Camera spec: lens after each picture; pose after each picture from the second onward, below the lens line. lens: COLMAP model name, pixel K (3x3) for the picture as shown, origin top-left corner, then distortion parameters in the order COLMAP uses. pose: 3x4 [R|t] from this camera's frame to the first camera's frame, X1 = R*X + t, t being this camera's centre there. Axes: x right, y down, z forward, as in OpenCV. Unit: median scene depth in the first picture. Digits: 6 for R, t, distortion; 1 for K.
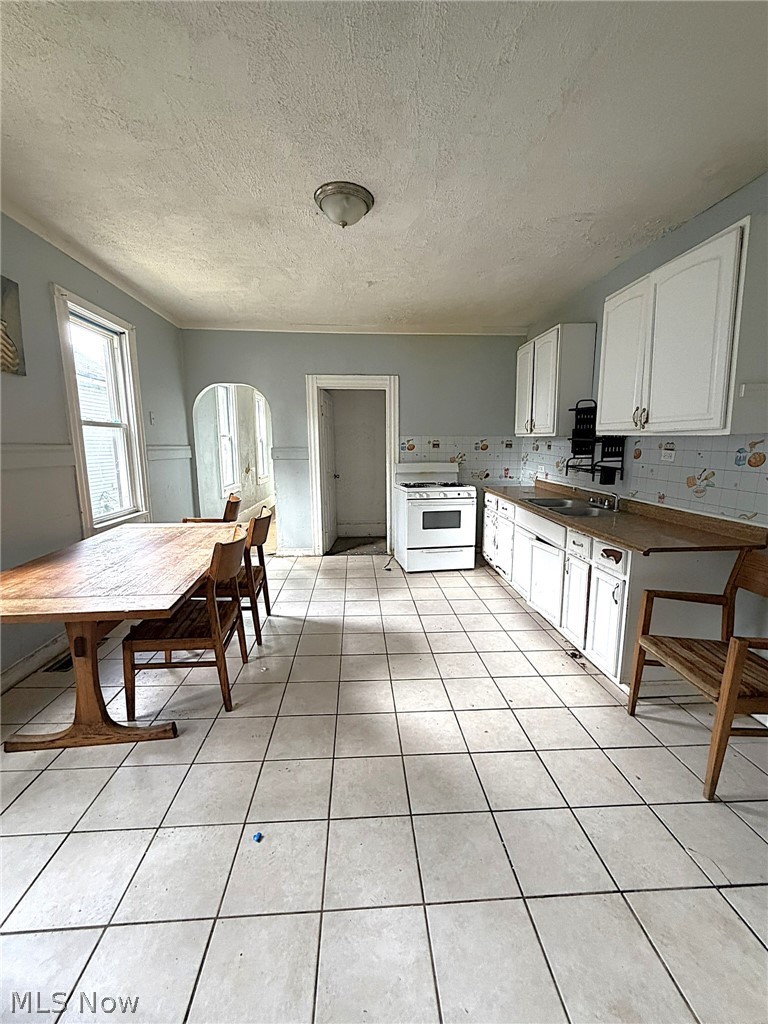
lens RADIAL K [[410.6, 0, 380.3], [0, 410.6, 507.7], [0, 0, 1]] dist [0.002766, 0.000532]
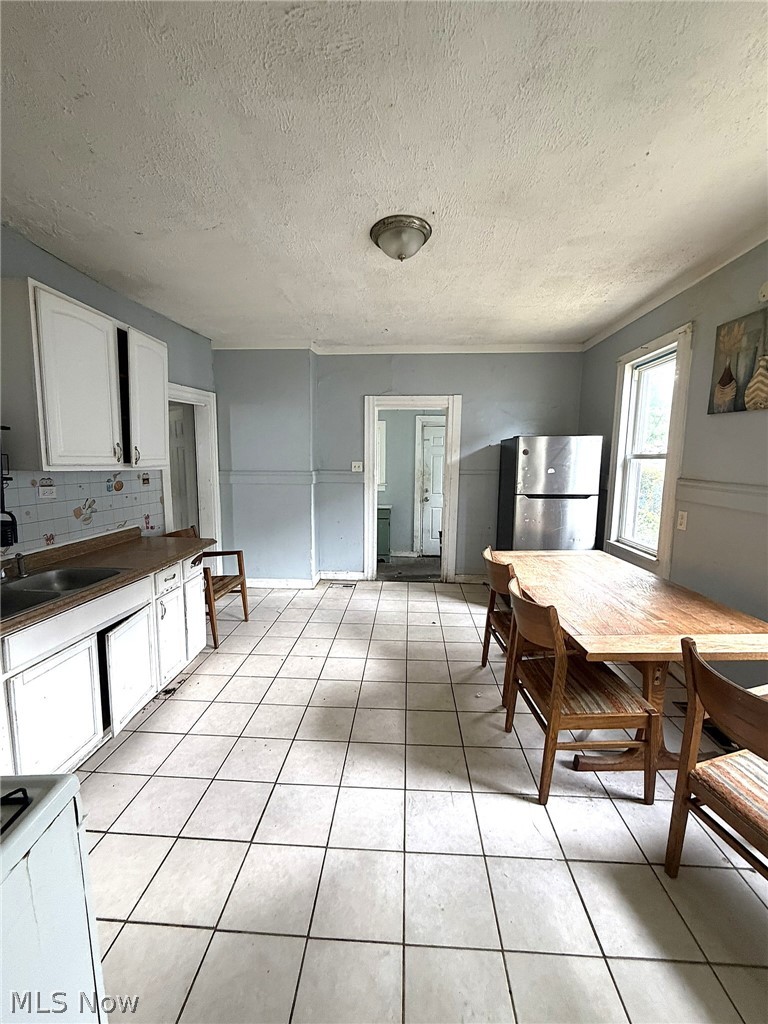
lens RADIAL K [[410.6, 0, 384.2], [0, 410.6, 509.1], [0, 0, 1]] dist [0.002766, 0.000532]
pose [[-0.992980, -0.019799, 0.116616, -0.161072], [0.013411, 0.960691, 0.277296, -0.363649], [-0.117522, 0.276913, -0.953681, 1.952906]]
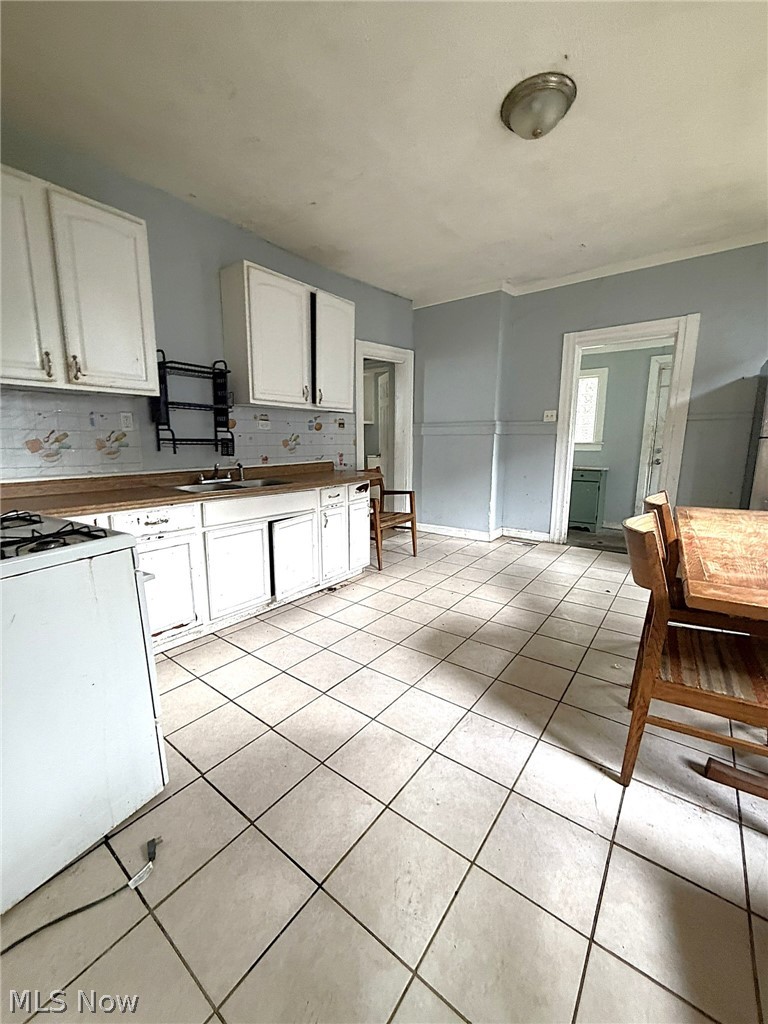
lens RADIAL K [[410.6, 0, 383.6], [0, 410.6, 509.0], [0, 0, 1]] dist [0.002766, 0.000532]
pose [[-0.757155, -0.108349, 0.644187, -0.443999], [0.108261, 0.951697, 0.287318, -0.221483], [-0.644202, 0.287284, -0.708852, 1.881128]]
